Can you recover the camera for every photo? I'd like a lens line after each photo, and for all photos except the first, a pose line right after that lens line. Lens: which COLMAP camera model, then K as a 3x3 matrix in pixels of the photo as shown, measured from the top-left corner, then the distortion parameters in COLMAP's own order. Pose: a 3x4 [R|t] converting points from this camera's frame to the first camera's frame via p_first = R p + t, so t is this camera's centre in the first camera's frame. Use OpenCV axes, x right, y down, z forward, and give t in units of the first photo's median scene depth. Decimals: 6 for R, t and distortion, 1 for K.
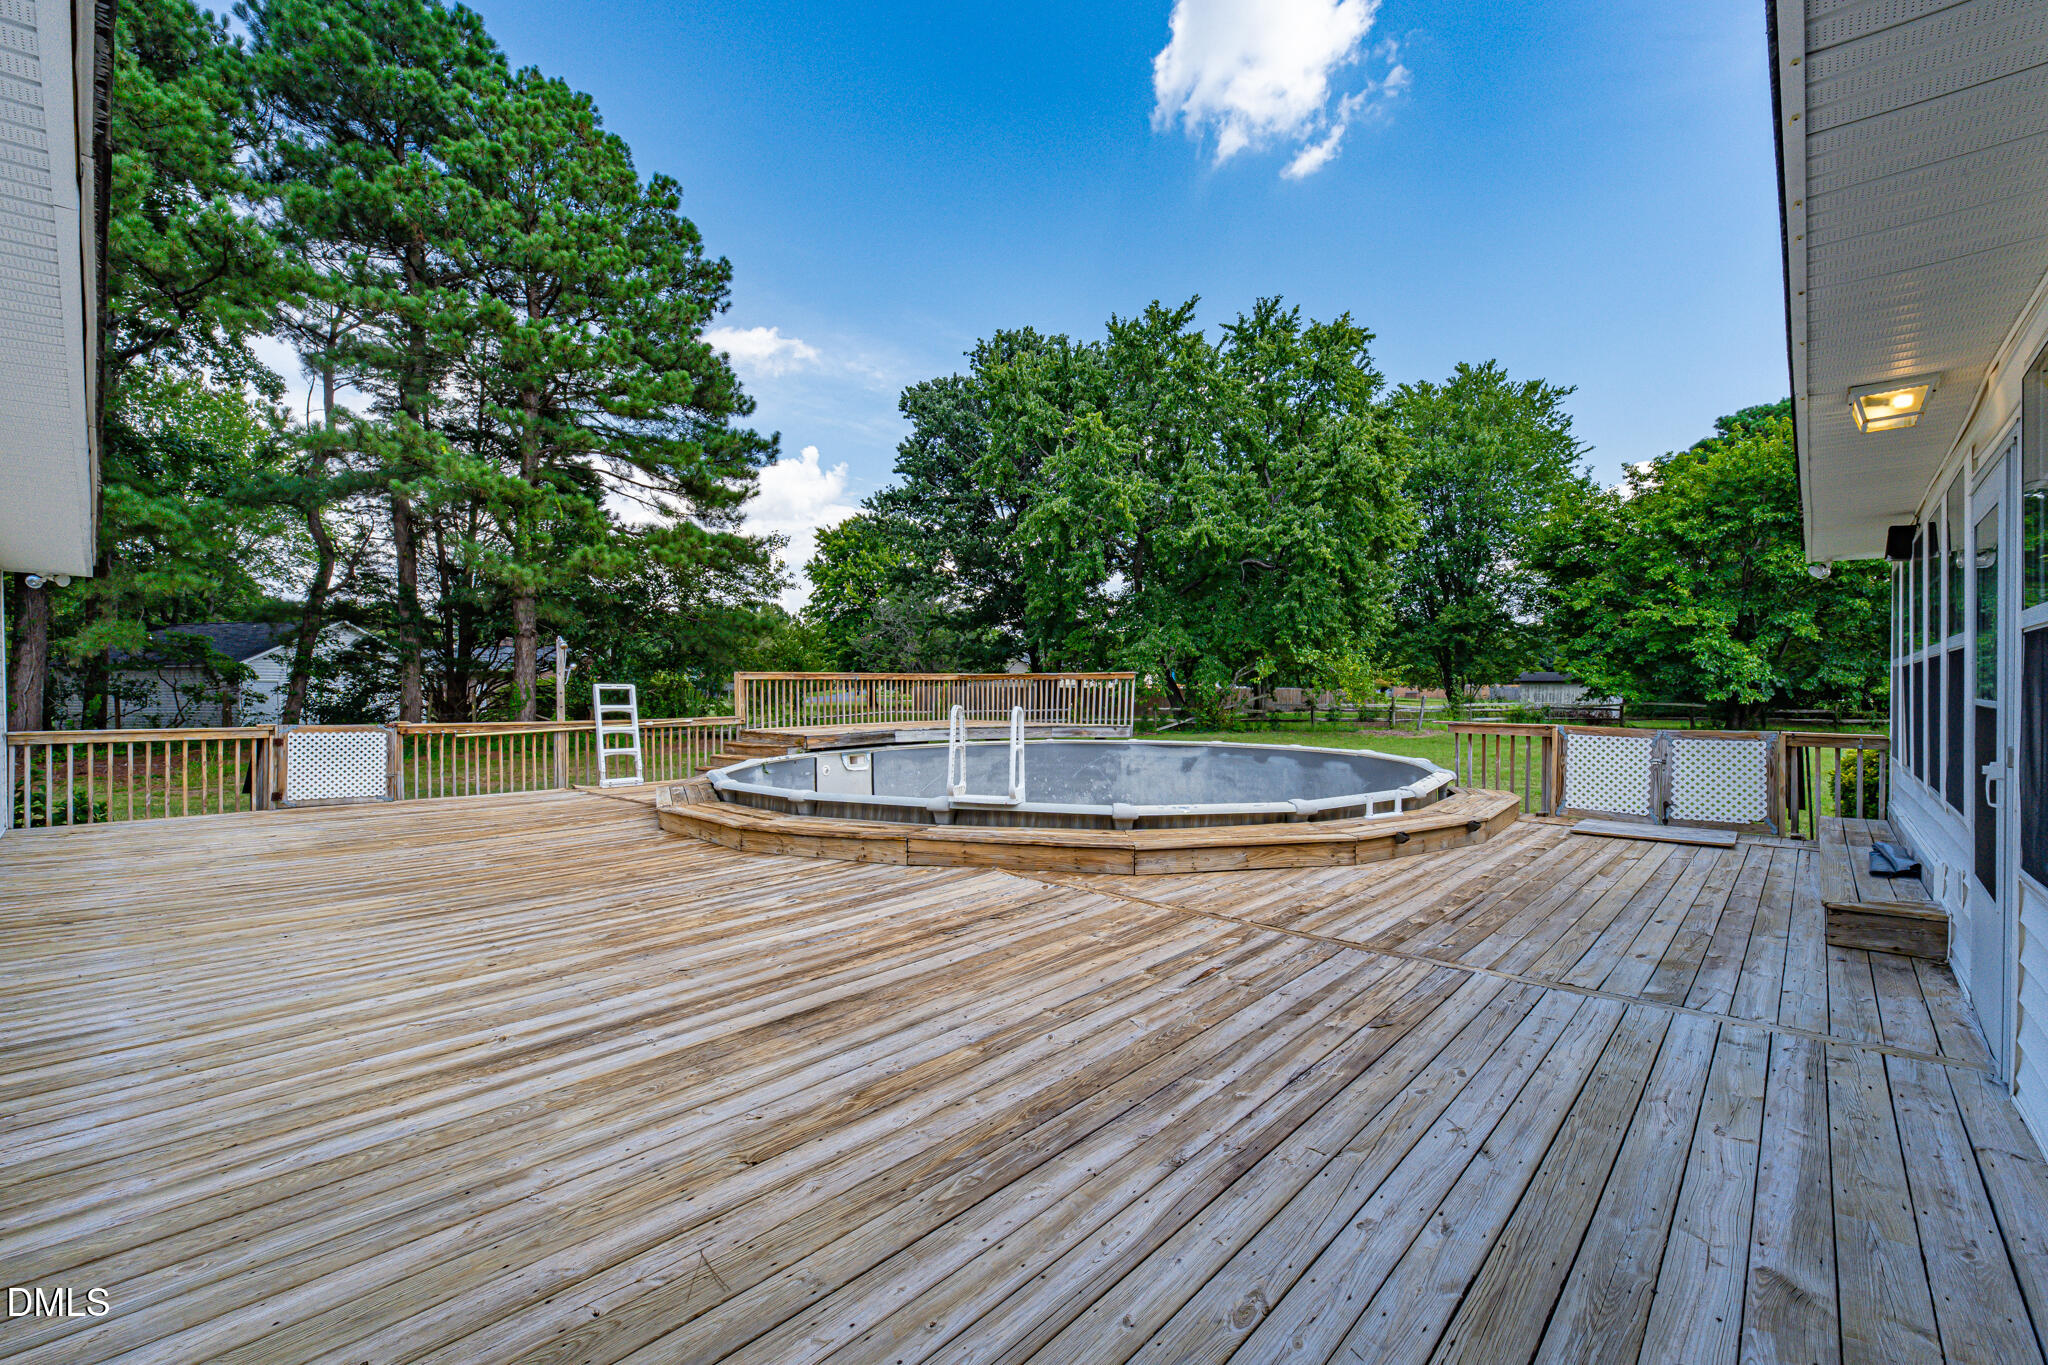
lens RADIAL K [[841.1, 0, 1030.3], [0, 841.1, 699.0], [0, 0, 1]] dist [0.000309, -0.000722]
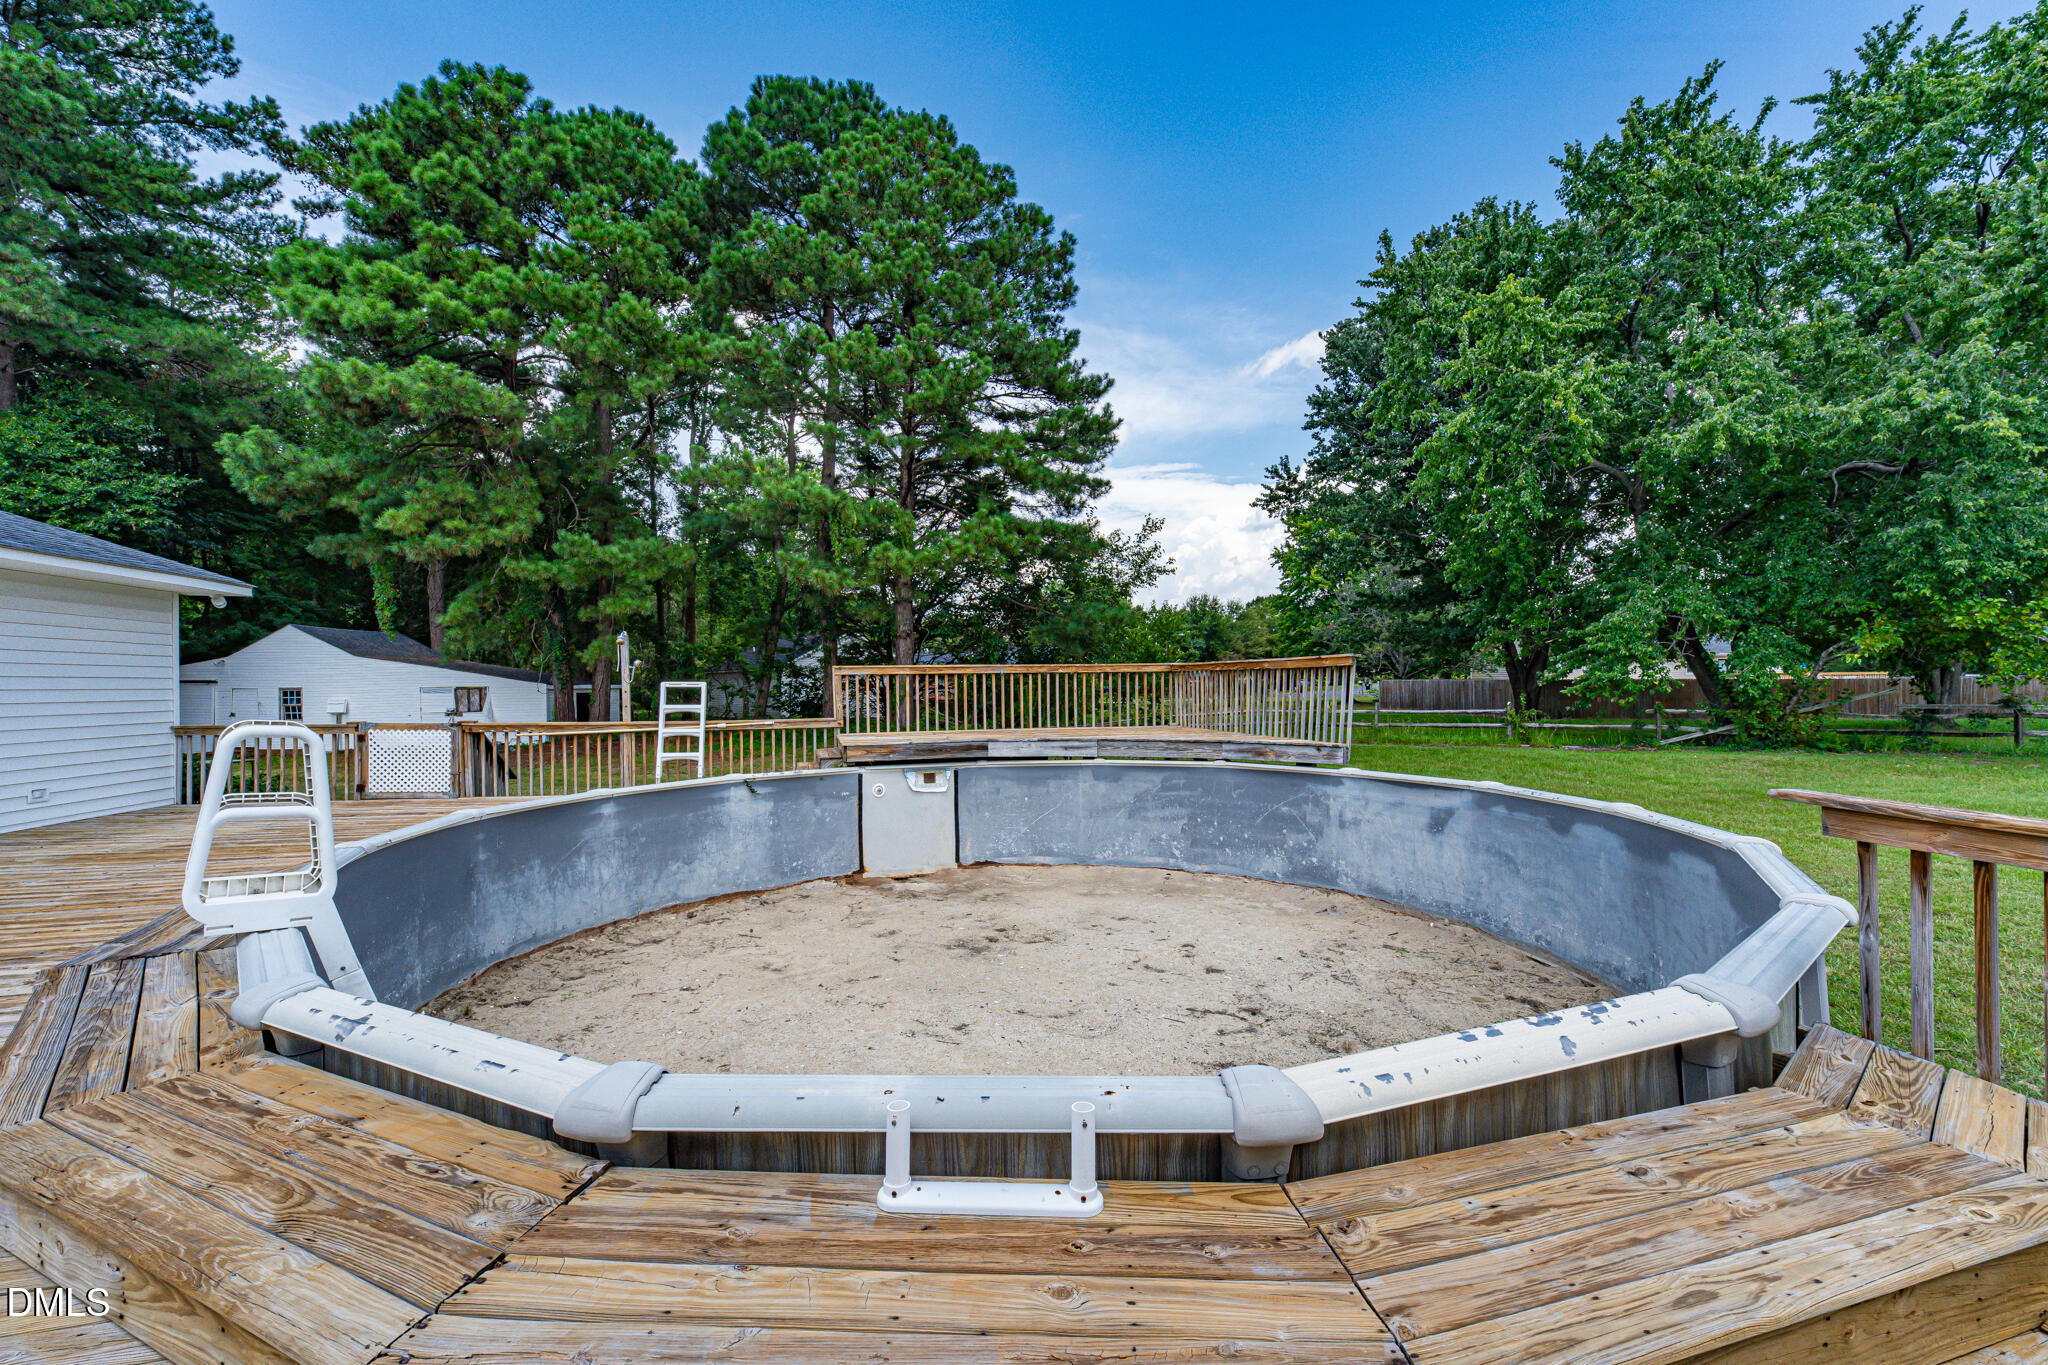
lens RADIAL K [[841.1, 0, 1024.0], [0, 841.1, 682.0], [0, 0, 1]] dist [0.000309, -0.000722]
pose [[0.817820, -0.006919, -0.575433, 0.282486], [-0.000616, 0.999917, -0.012900, -0.005111], [0.575474, 0.010904, 0.817747, 0.393959]]
